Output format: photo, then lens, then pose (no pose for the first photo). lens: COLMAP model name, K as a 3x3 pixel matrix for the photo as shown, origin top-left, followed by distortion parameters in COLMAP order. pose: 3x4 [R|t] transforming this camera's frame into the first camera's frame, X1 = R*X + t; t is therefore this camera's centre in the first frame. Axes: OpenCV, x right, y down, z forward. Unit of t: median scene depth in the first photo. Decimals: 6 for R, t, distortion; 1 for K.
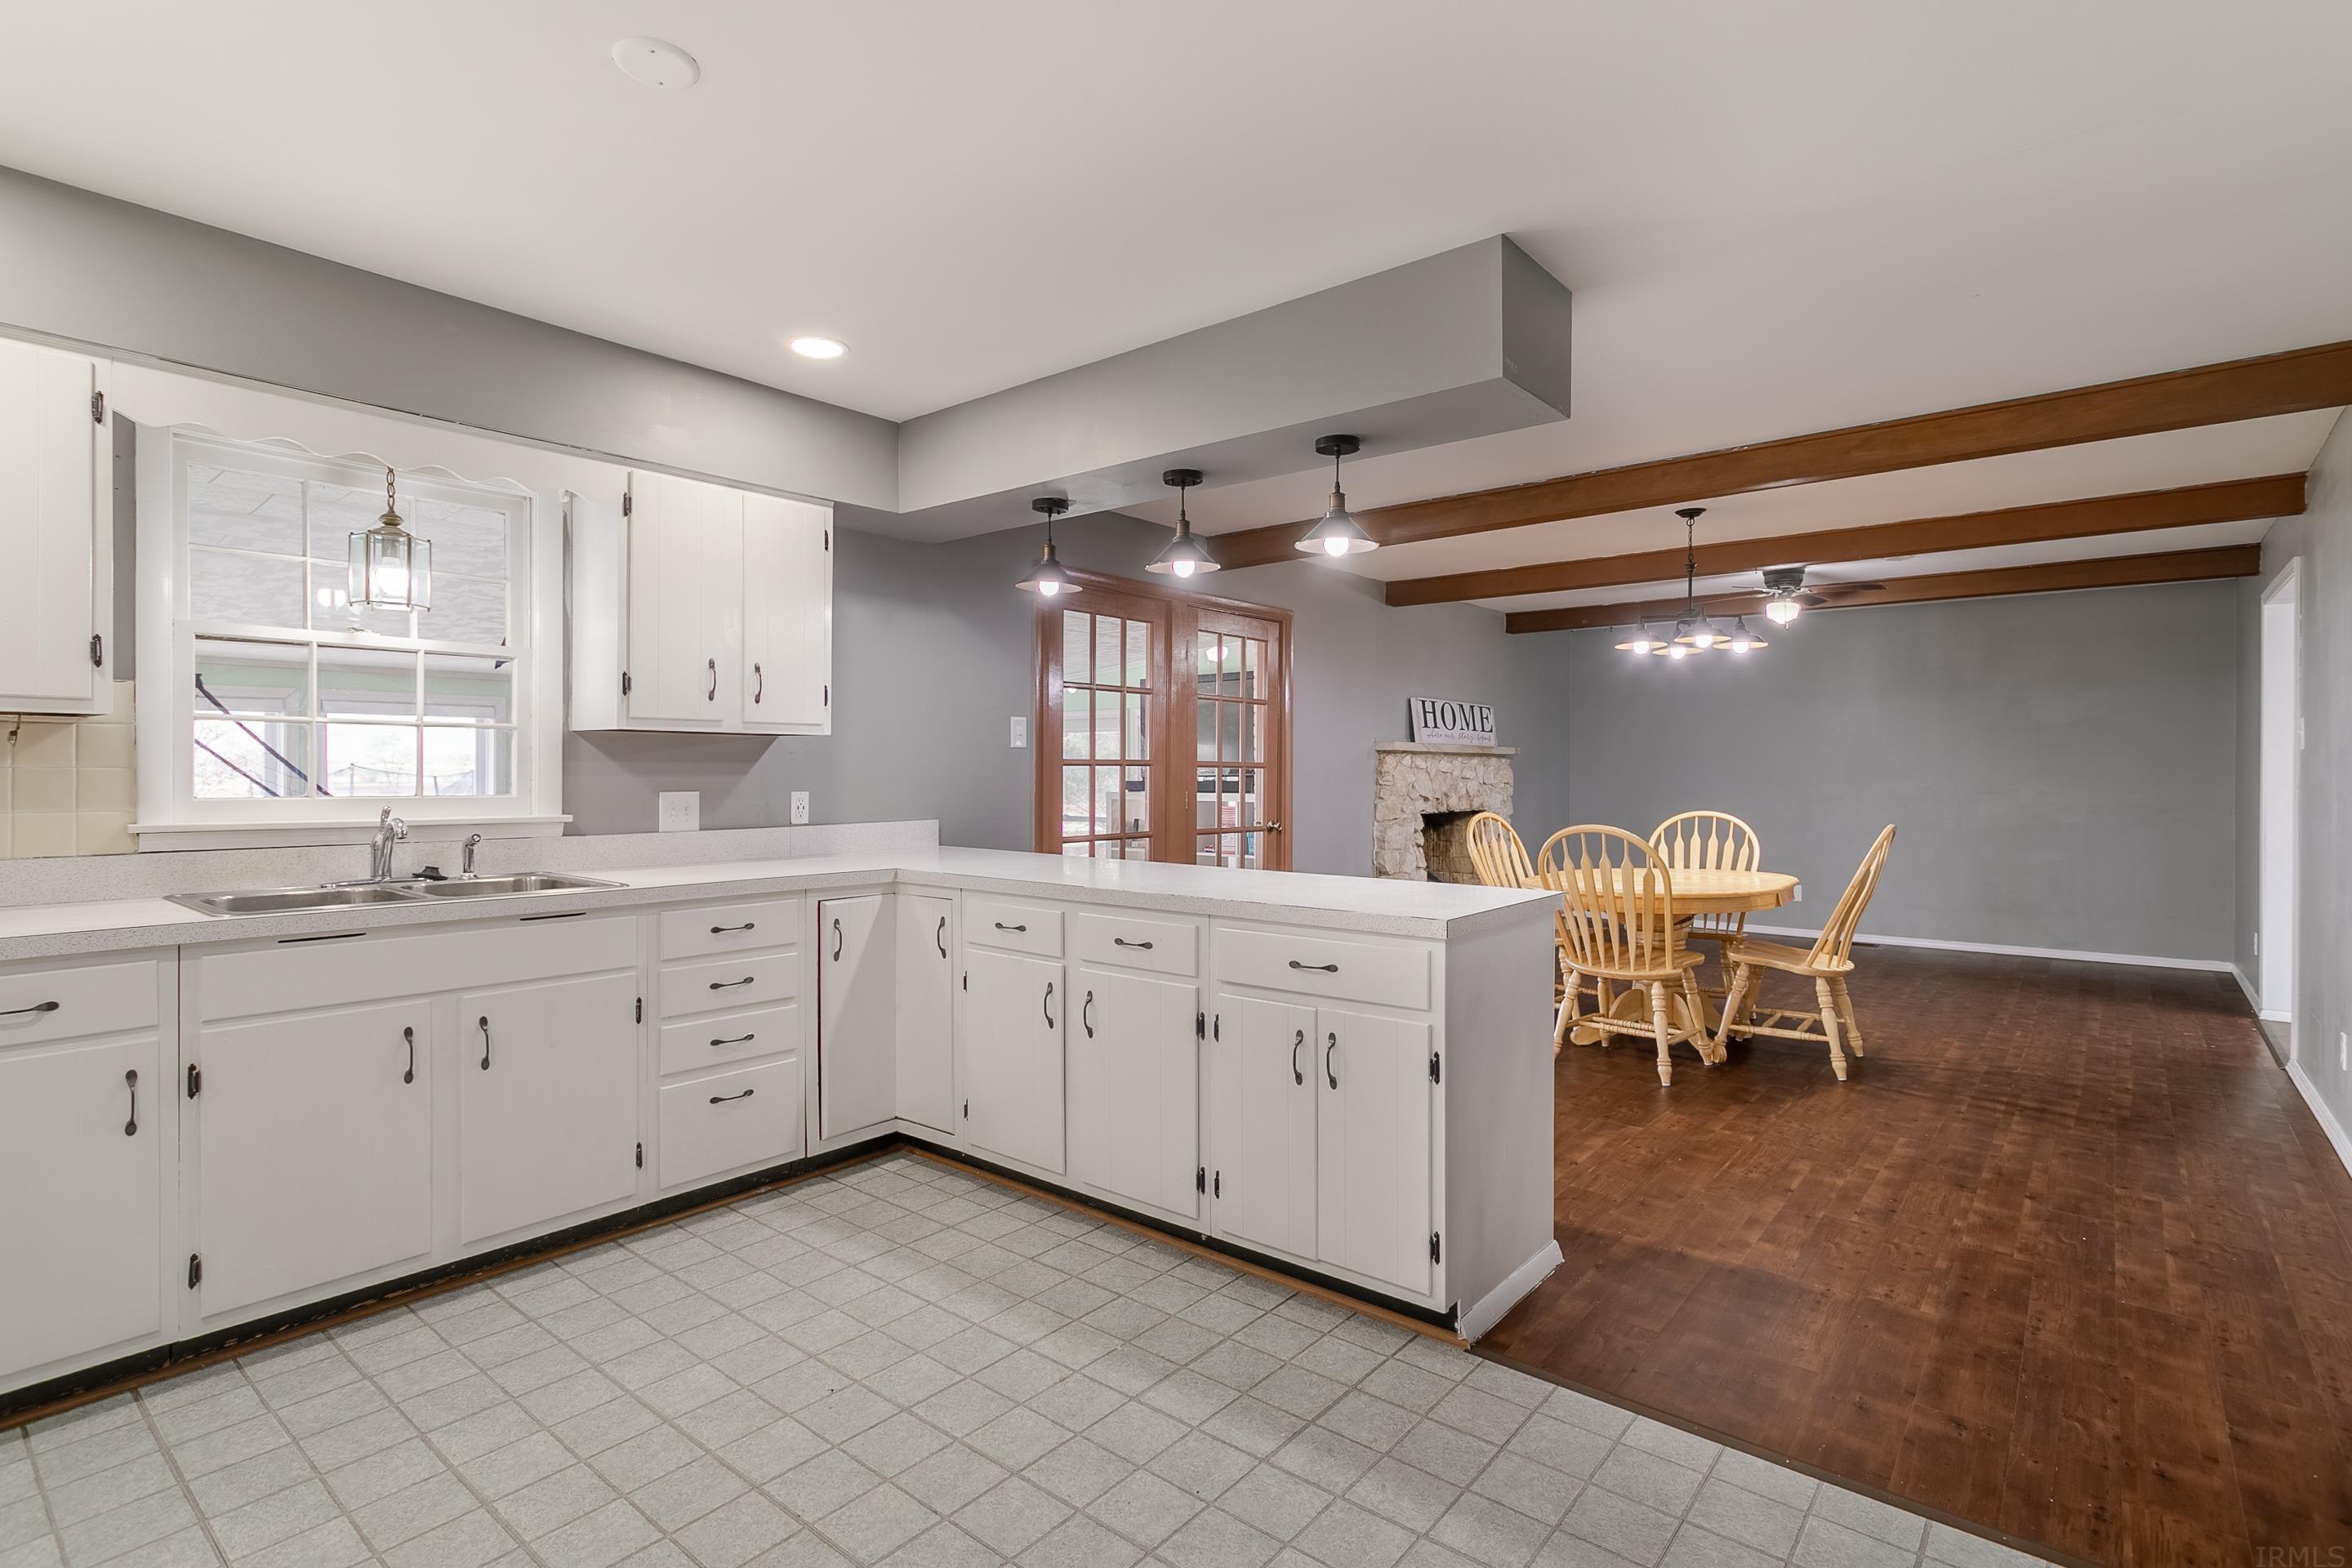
lens RADIAL K [[1121.0, 0, 1159.1], [0, 1121.0, 773.1], [0, 0, 1]] dist [0.001537, 0.001678]
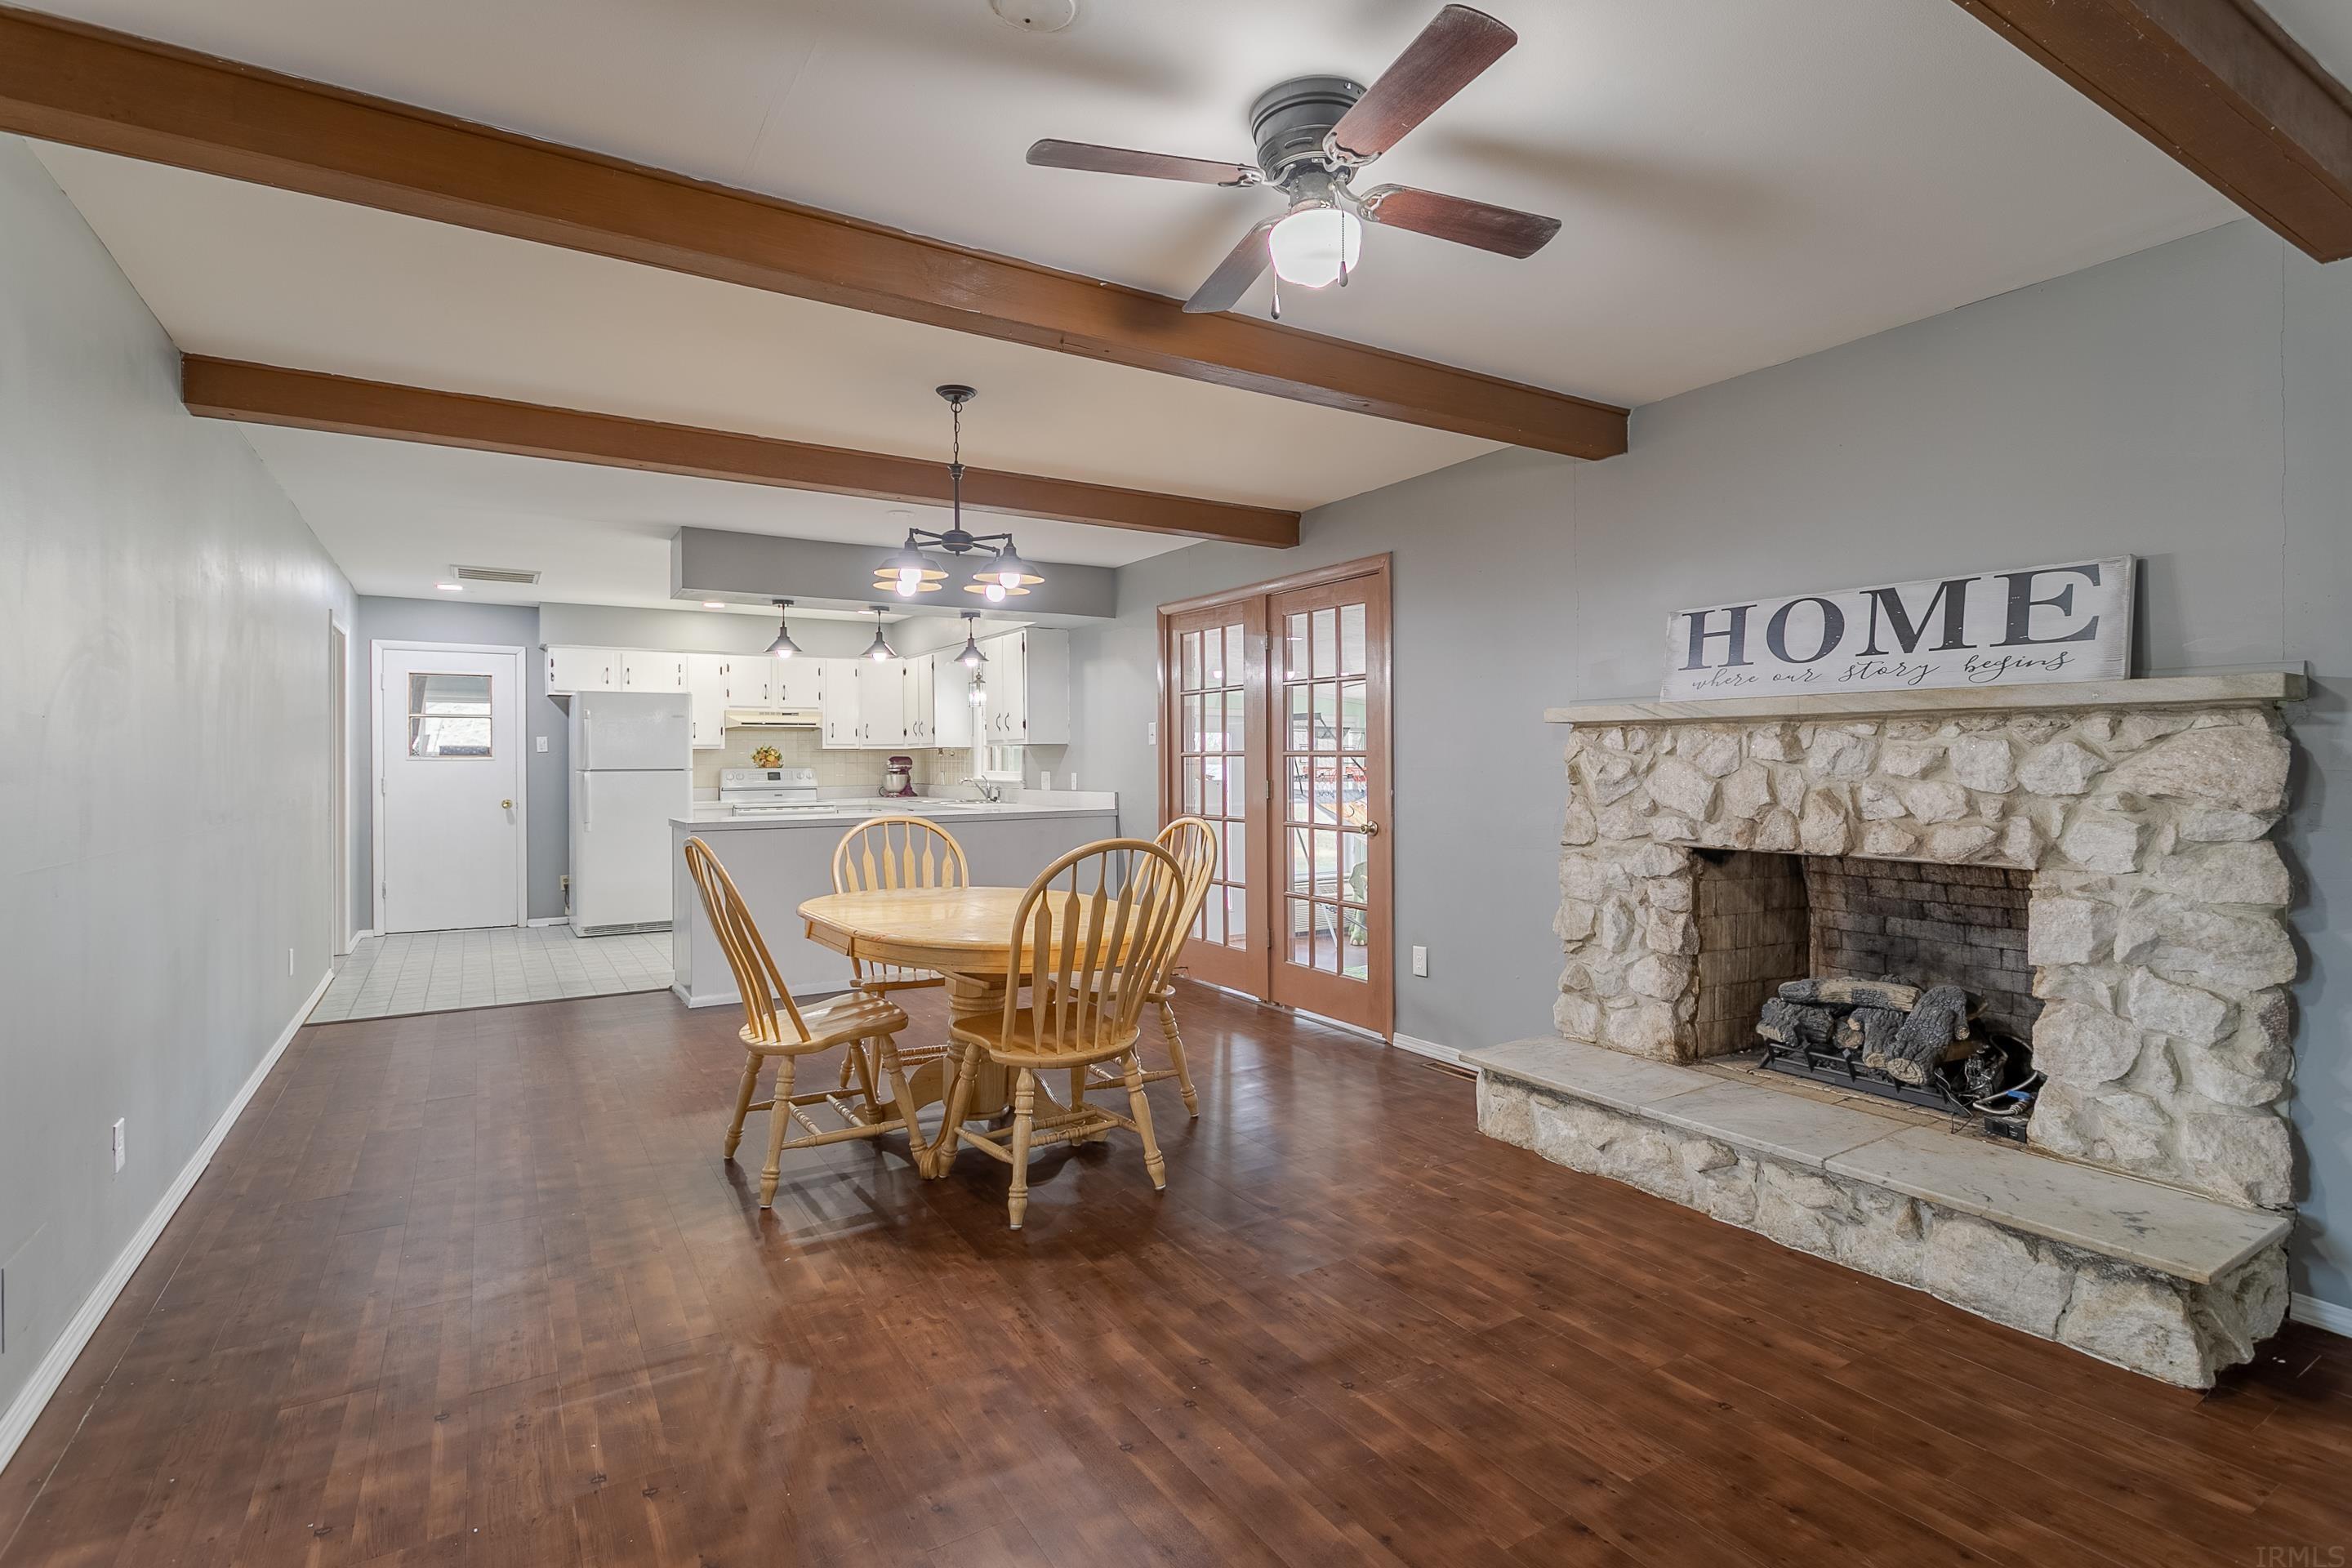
lens RADIAL K [[1121.0, 0, 1168.4], [0, 1121.0, 773.5], [0, 0, 1]] dist [0.001537, 0.001678]
pose [[-0.311038, 0.009721, -0.950348, 1.445283], [0.000512, 0.999949, 0.010060, -0.001515], [0.950397, 0.002643, -0.311028, 1.767228]]
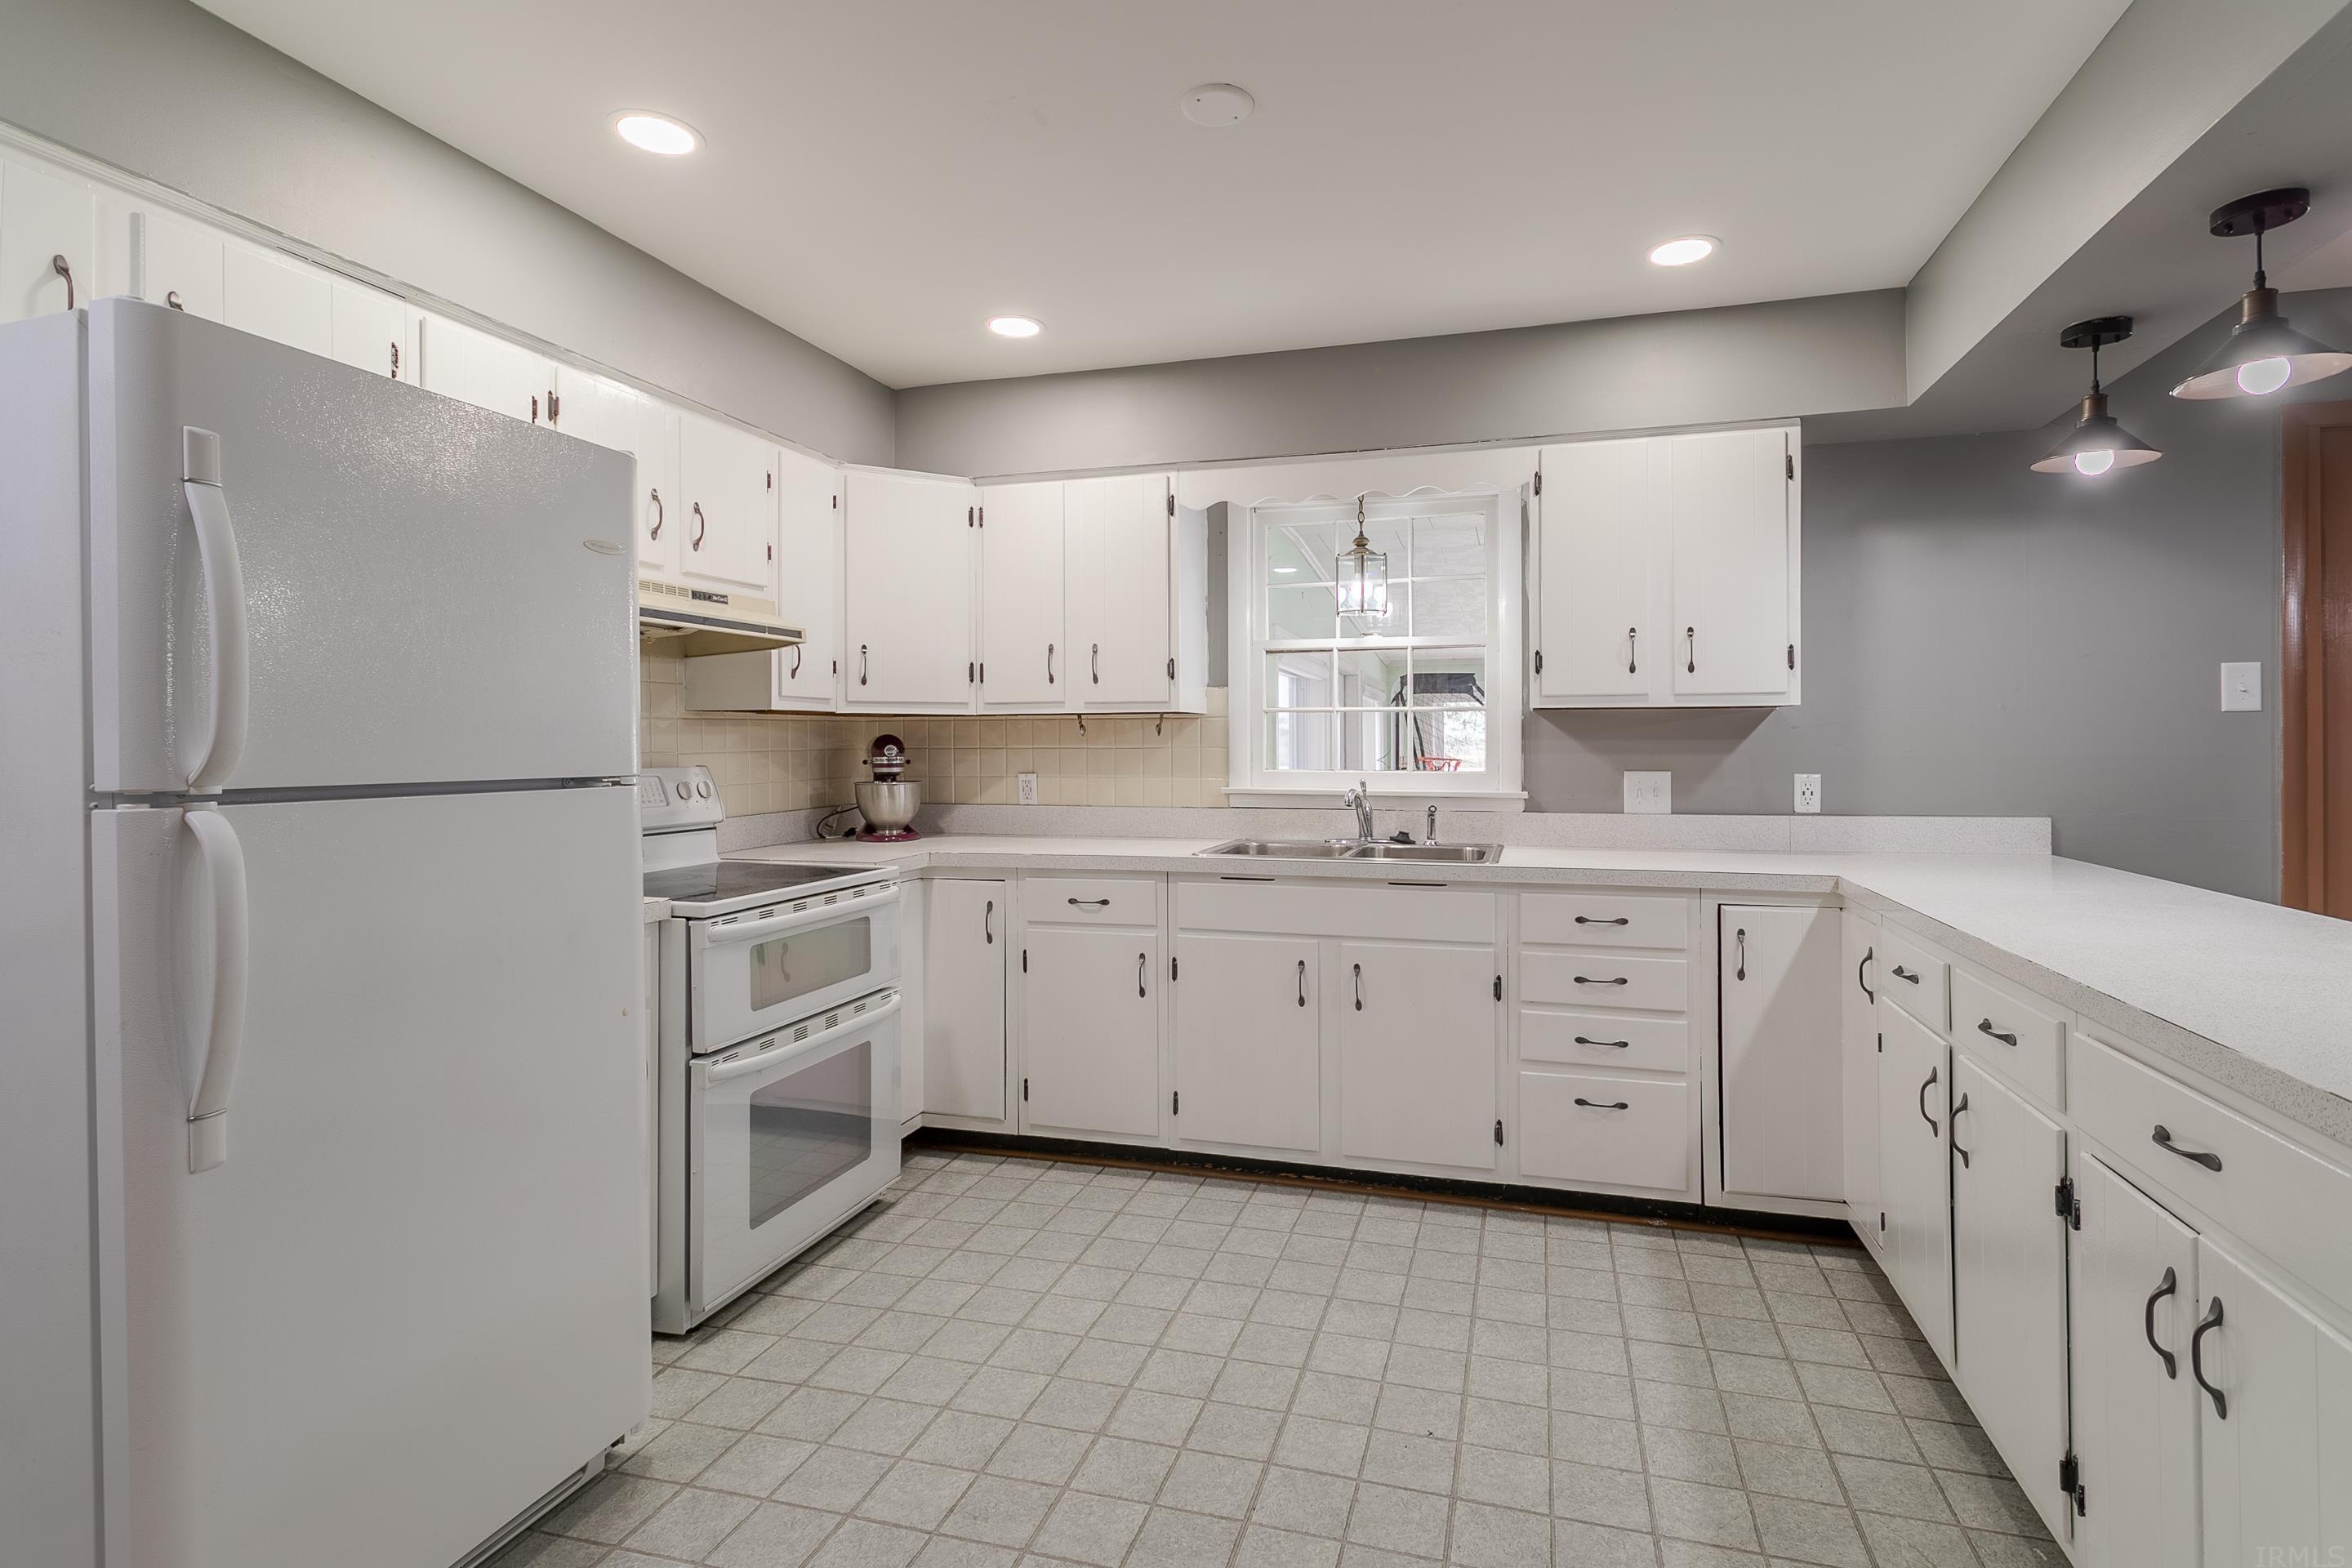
lens RADIAL K [[1121.0, 0, 1178.5], [0, 1121.0, 747.3], [0, 0, 1]] dist [0.001537, 0.001678]
pose [[0.413137, -0.001829, -0.910667, 0.256086], [-0.000069, 0.999998, -0.002040, -0.001613], [0.910669, 0.000905, 0.413136, 0.248961]]
